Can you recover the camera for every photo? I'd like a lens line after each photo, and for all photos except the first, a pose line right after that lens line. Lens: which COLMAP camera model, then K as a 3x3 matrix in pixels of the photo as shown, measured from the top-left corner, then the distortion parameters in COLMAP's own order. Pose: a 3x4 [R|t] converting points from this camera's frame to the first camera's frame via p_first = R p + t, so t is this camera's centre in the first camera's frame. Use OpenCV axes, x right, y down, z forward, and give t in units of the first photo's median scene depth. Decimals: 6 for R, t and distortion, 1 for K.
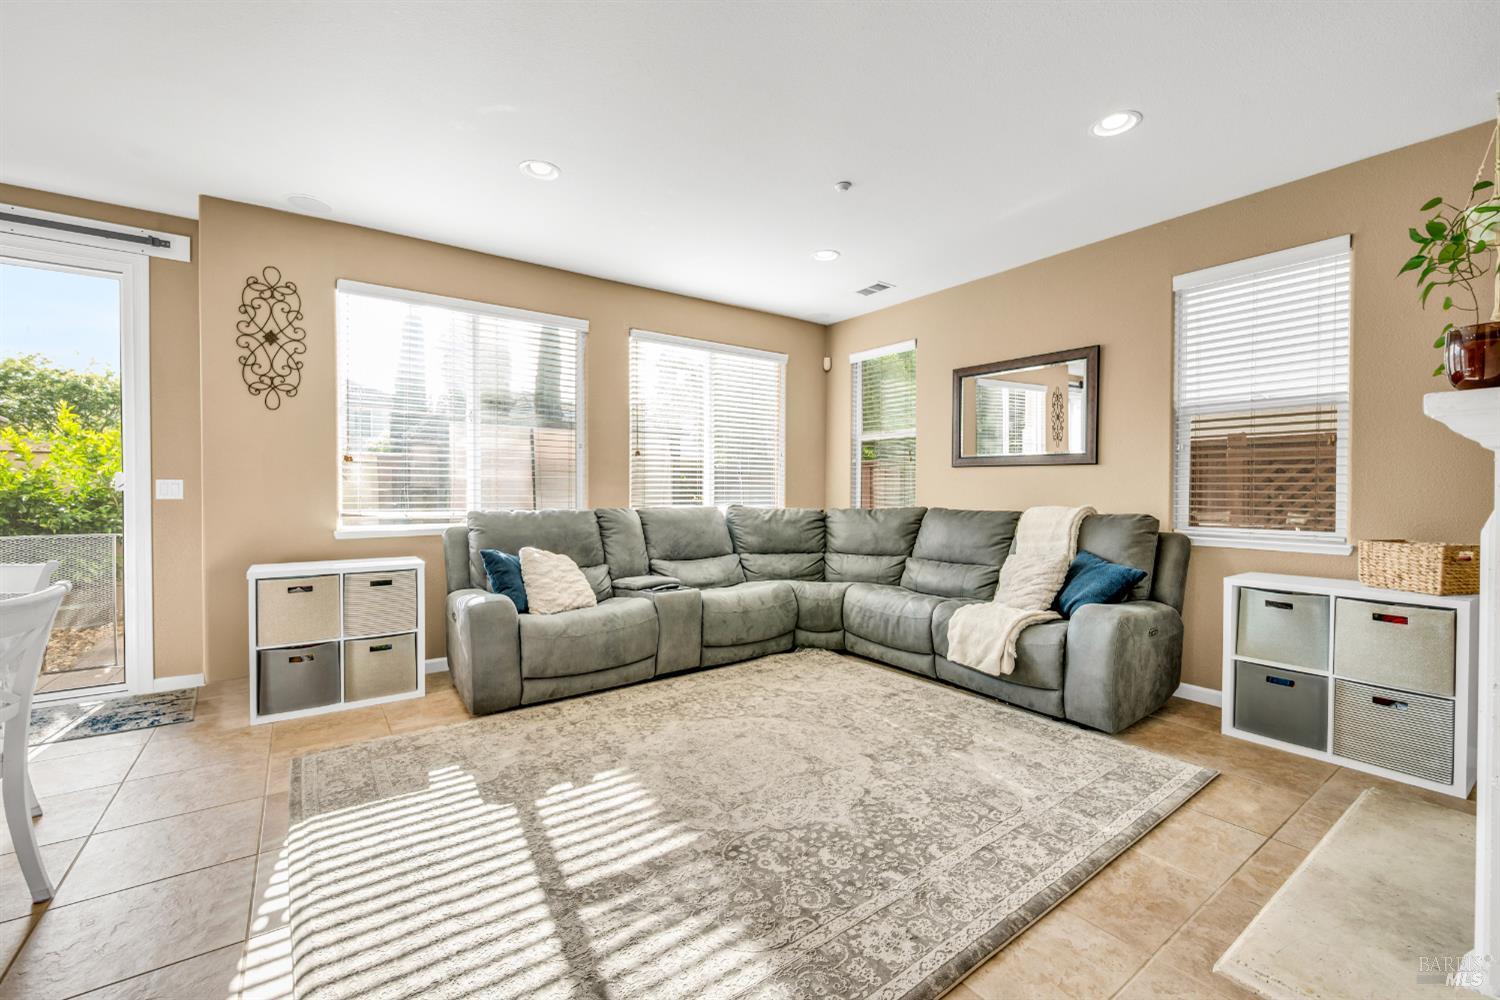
lens RADIAL K [[606.1, 0, 754.8], [0, 606.1, 494.9], [0, 0, 1]] dist [0.007593, 0.000136]
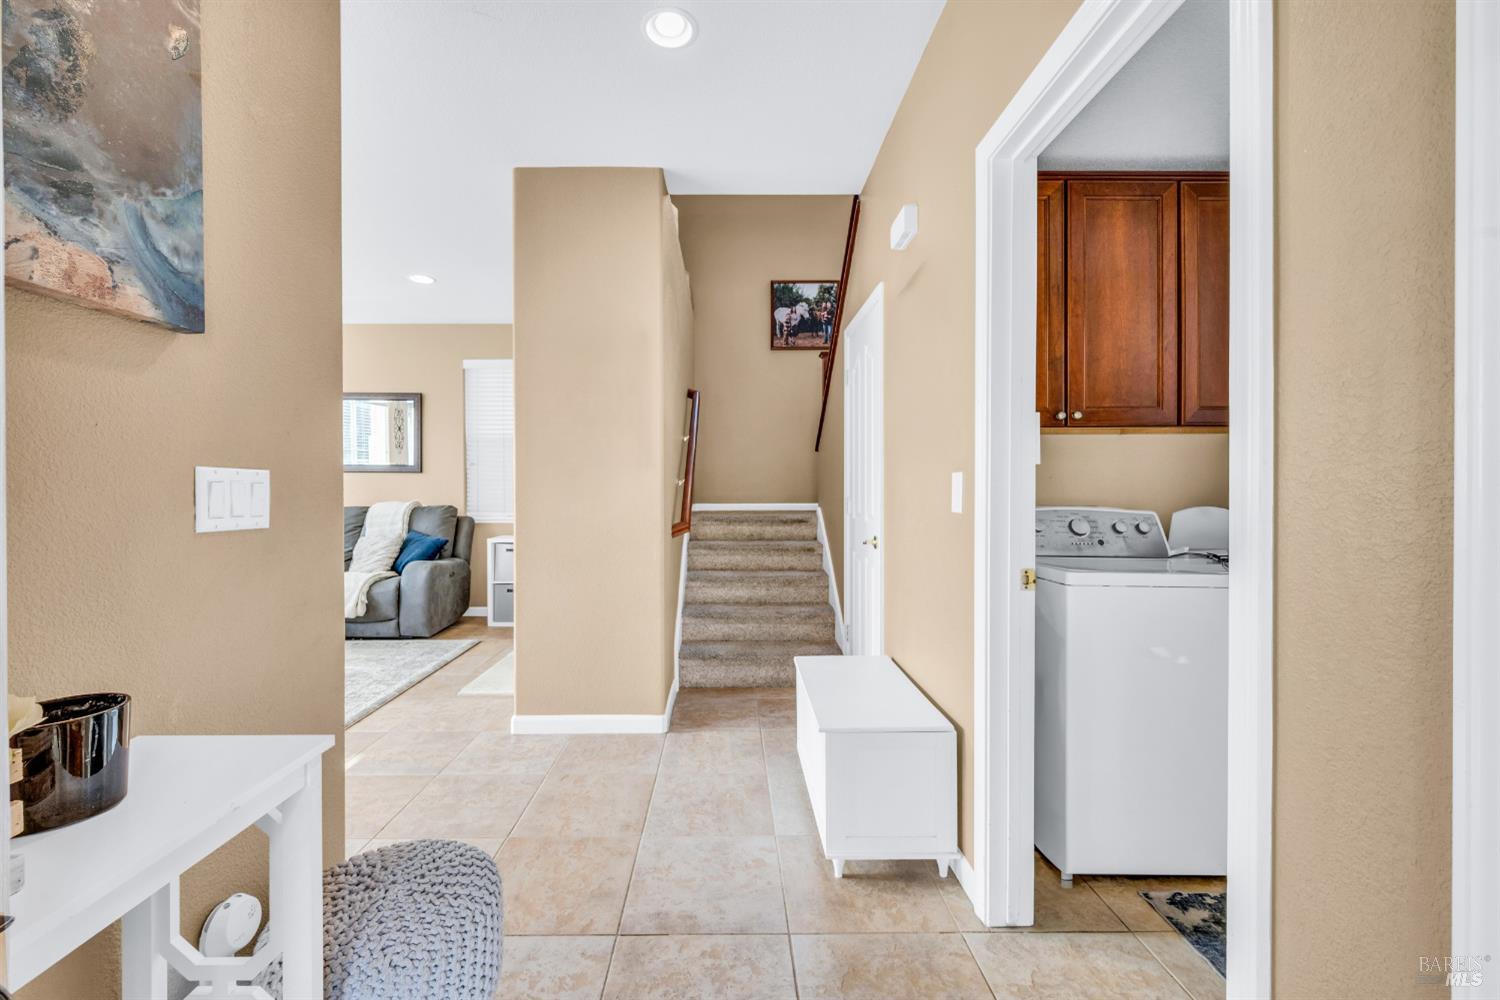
lens RADIAL K [[606.1, 0, 704.5], [0, 606.1, 494.5], [0, 0, 1]] dist [0.007593, 0.000136]
pose [[0.606063, -0.013157, 0.795308, -0.223941], [0.012490, 0.999897, 0.007024, 0.000001], [-0.795319, 0.005676, 0.606165, -0.505094]]
